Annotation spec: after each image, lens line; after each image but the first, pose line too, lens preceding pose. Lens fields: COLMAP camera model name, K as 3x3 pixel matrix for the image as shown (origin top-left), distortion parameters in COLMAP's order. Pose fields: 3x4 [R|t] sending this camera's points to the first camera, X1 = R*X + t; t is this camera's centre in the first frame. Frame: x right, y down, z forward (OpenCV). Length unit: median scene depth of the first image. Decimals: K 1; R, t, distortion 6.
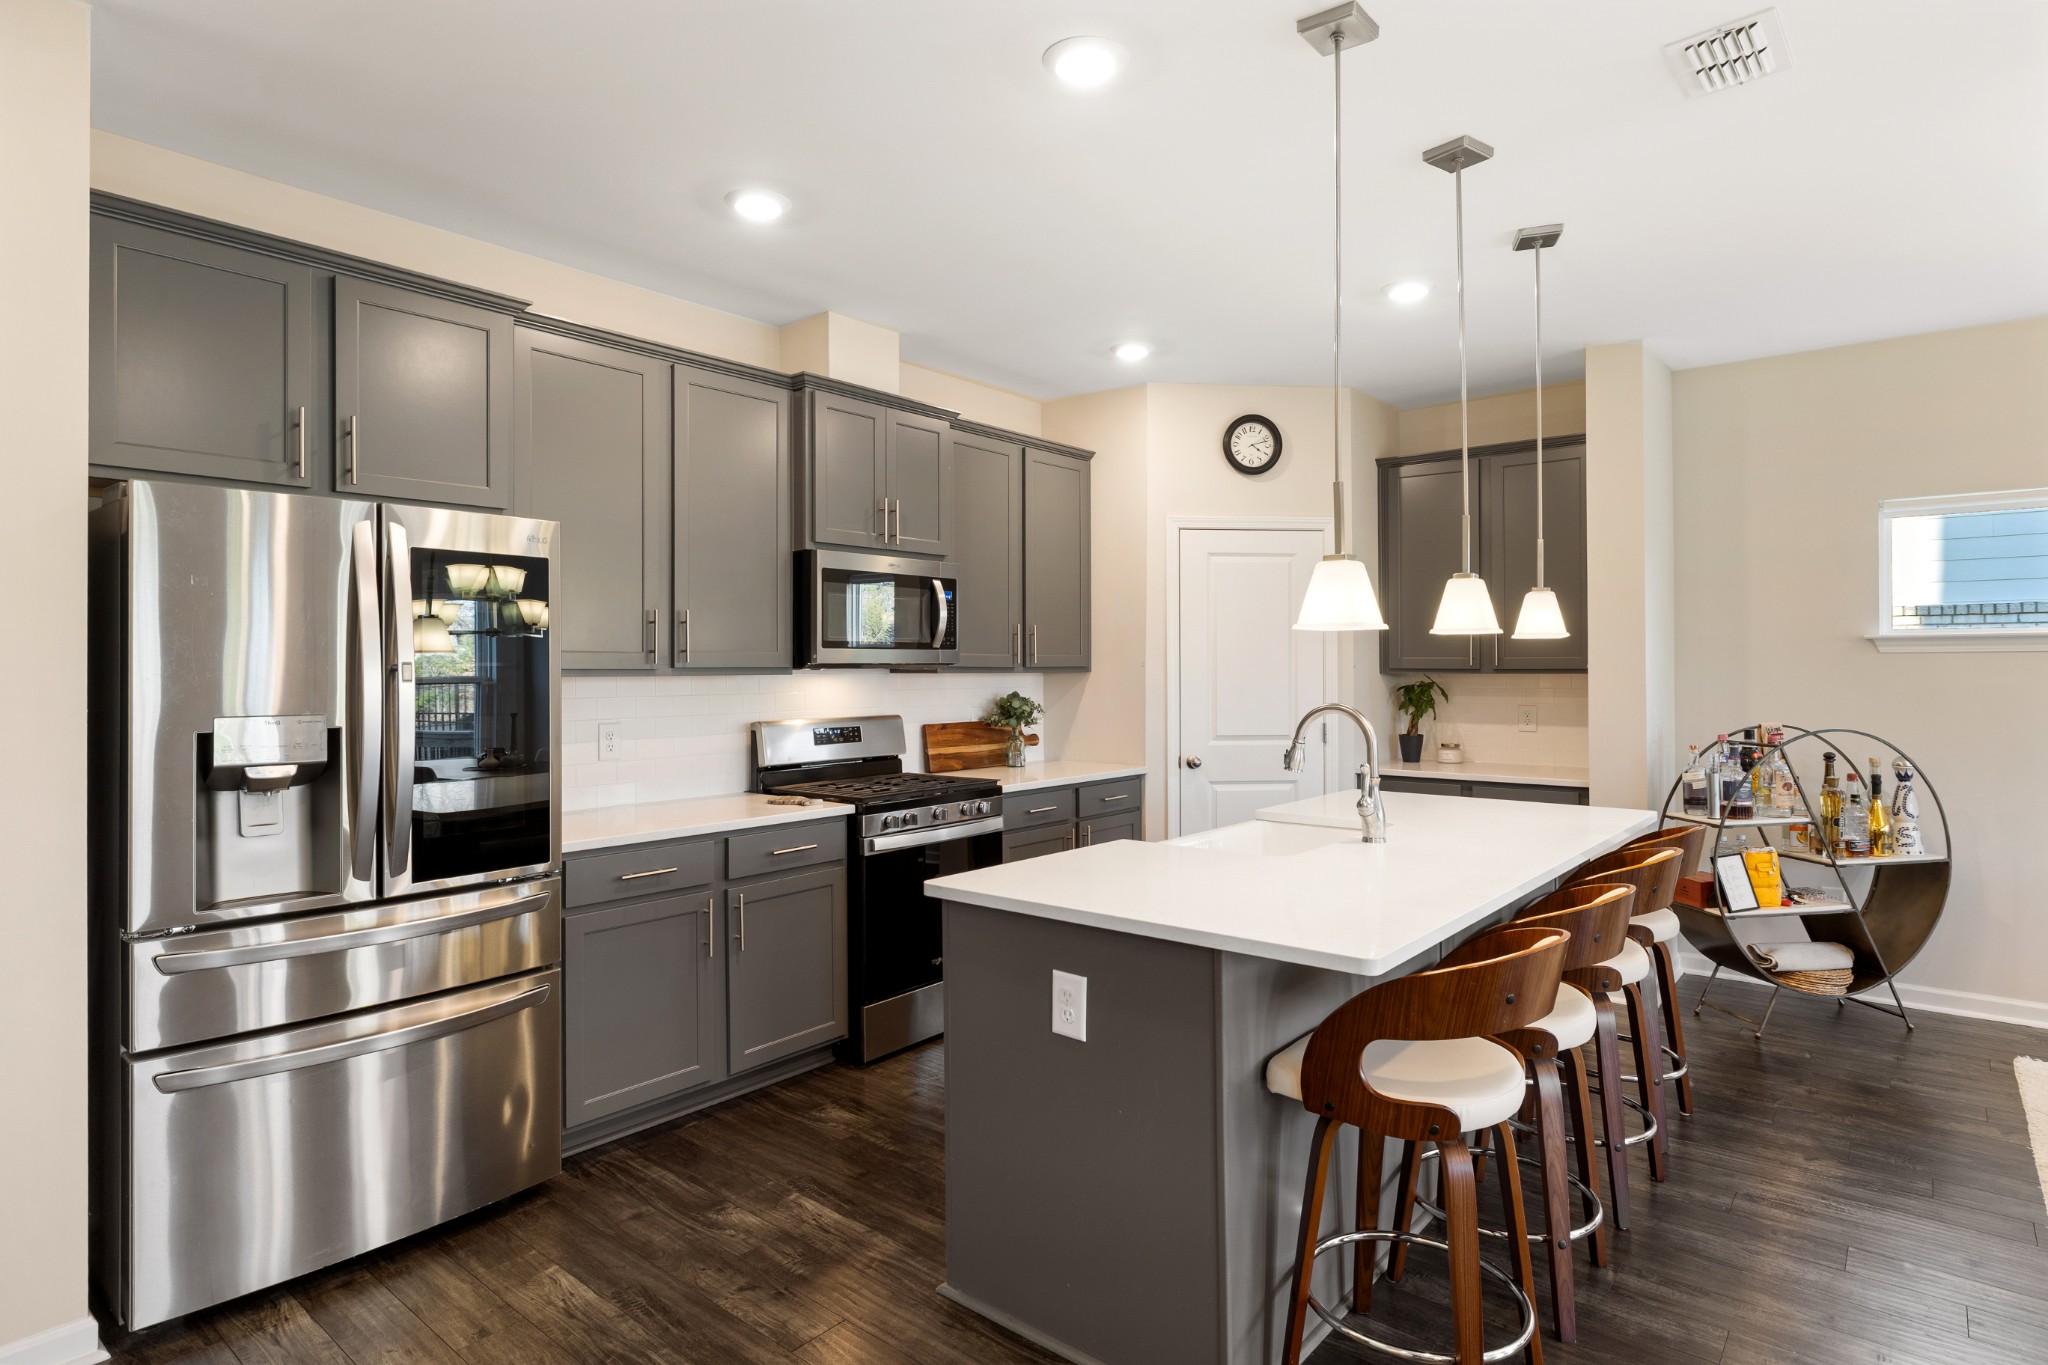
lens RADIAL K [[1092.7, 0, 1018.0], [0, 1092.7, 661.7], [0, 0, 1]] dist [-0.000064, 0.000011]
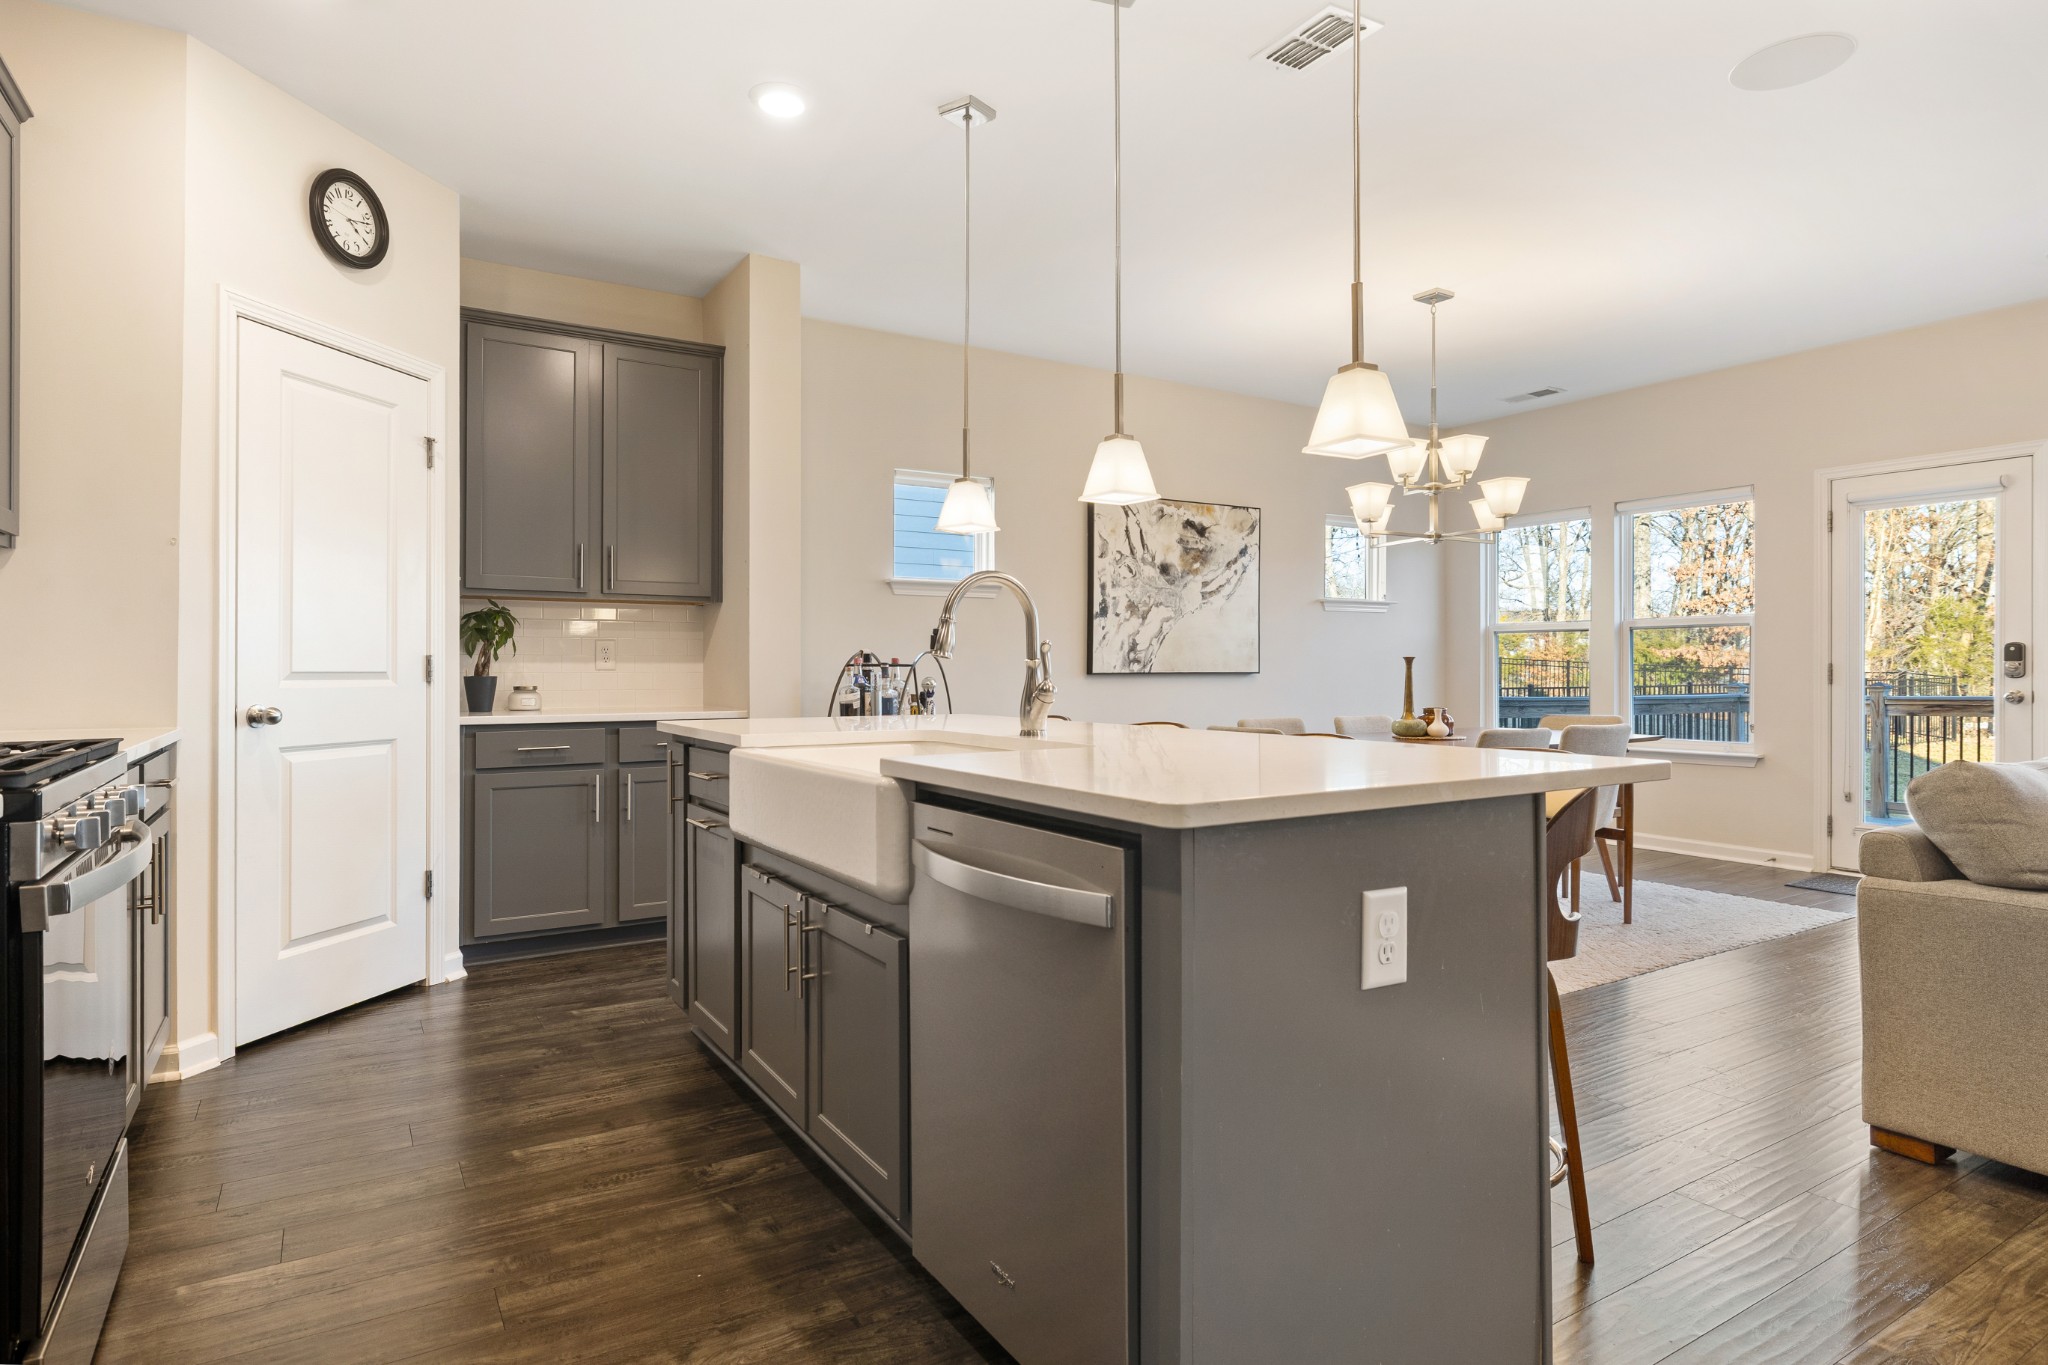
lens RADIAL K [[1116.8, 0, 1023.6], [0, 1116.8, 663.1], [0, 0, 1]] dist [0.001572, 0.002021]
pose [[0.312253, 0.007846, 0.949967, -0.349489], [-0.005653, 0.999964, -0.006401, 0.079007], [-0.949982, -0.003372, 0.312286, 0.511482]]
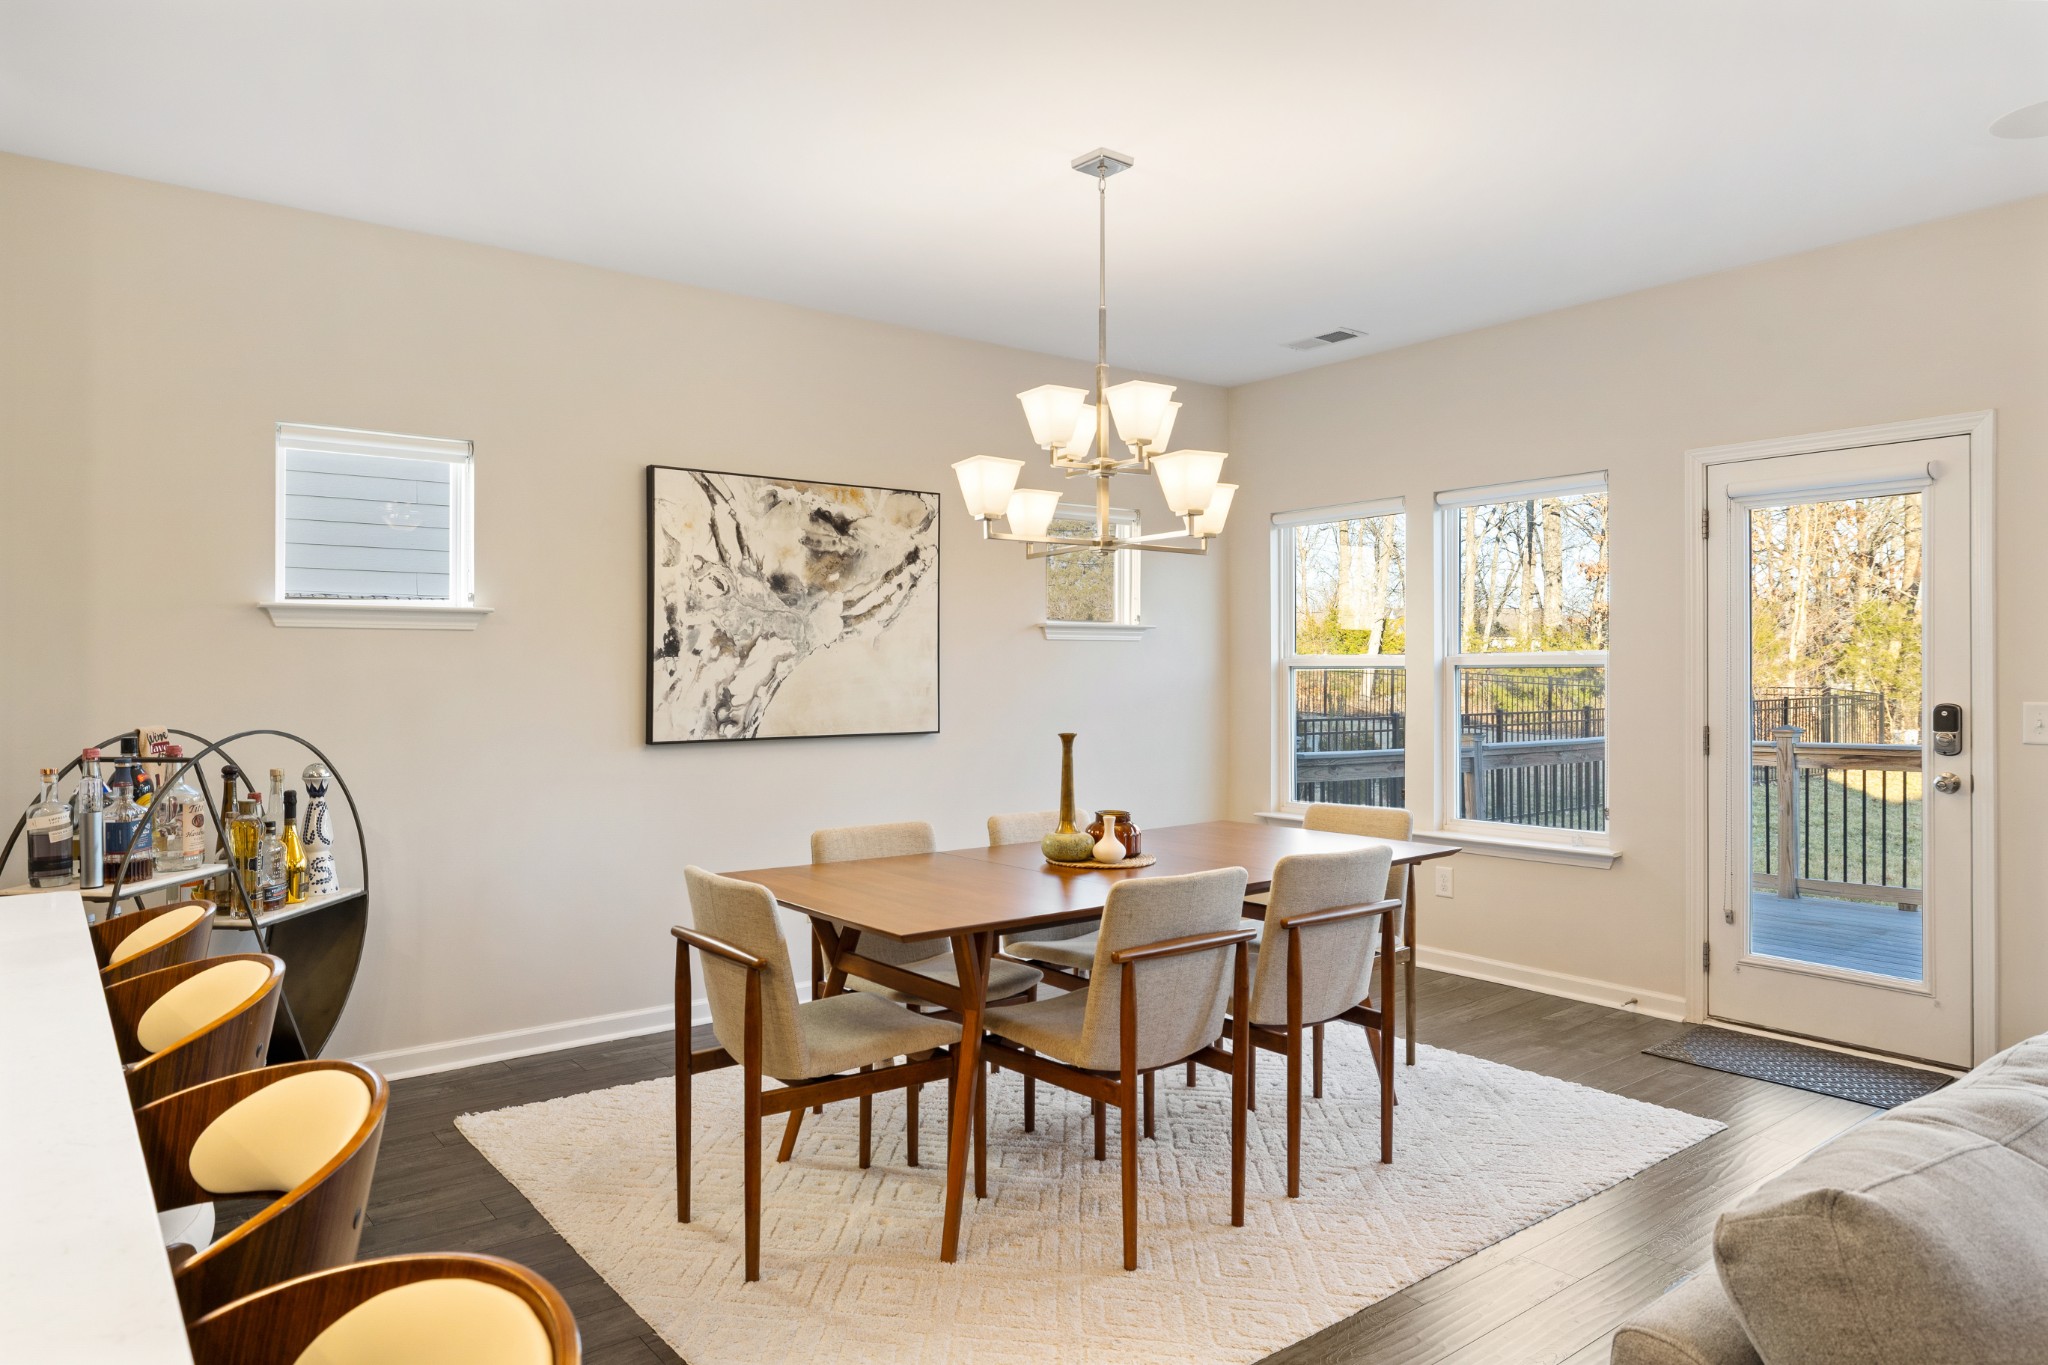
lens RADIAL K [[1293.2, 0, 1018.4], [0, 1293.2, 660.5], [0, 0, 1]] dist [0.003525, 0.001424]
pose [[0.211550, 0.011264, 0.977302, 0.043708], [-0.004313, 0.999935, -0.010591, 0.023506], [-0.977358, -0.001974, 0.211584, 0.344521]]
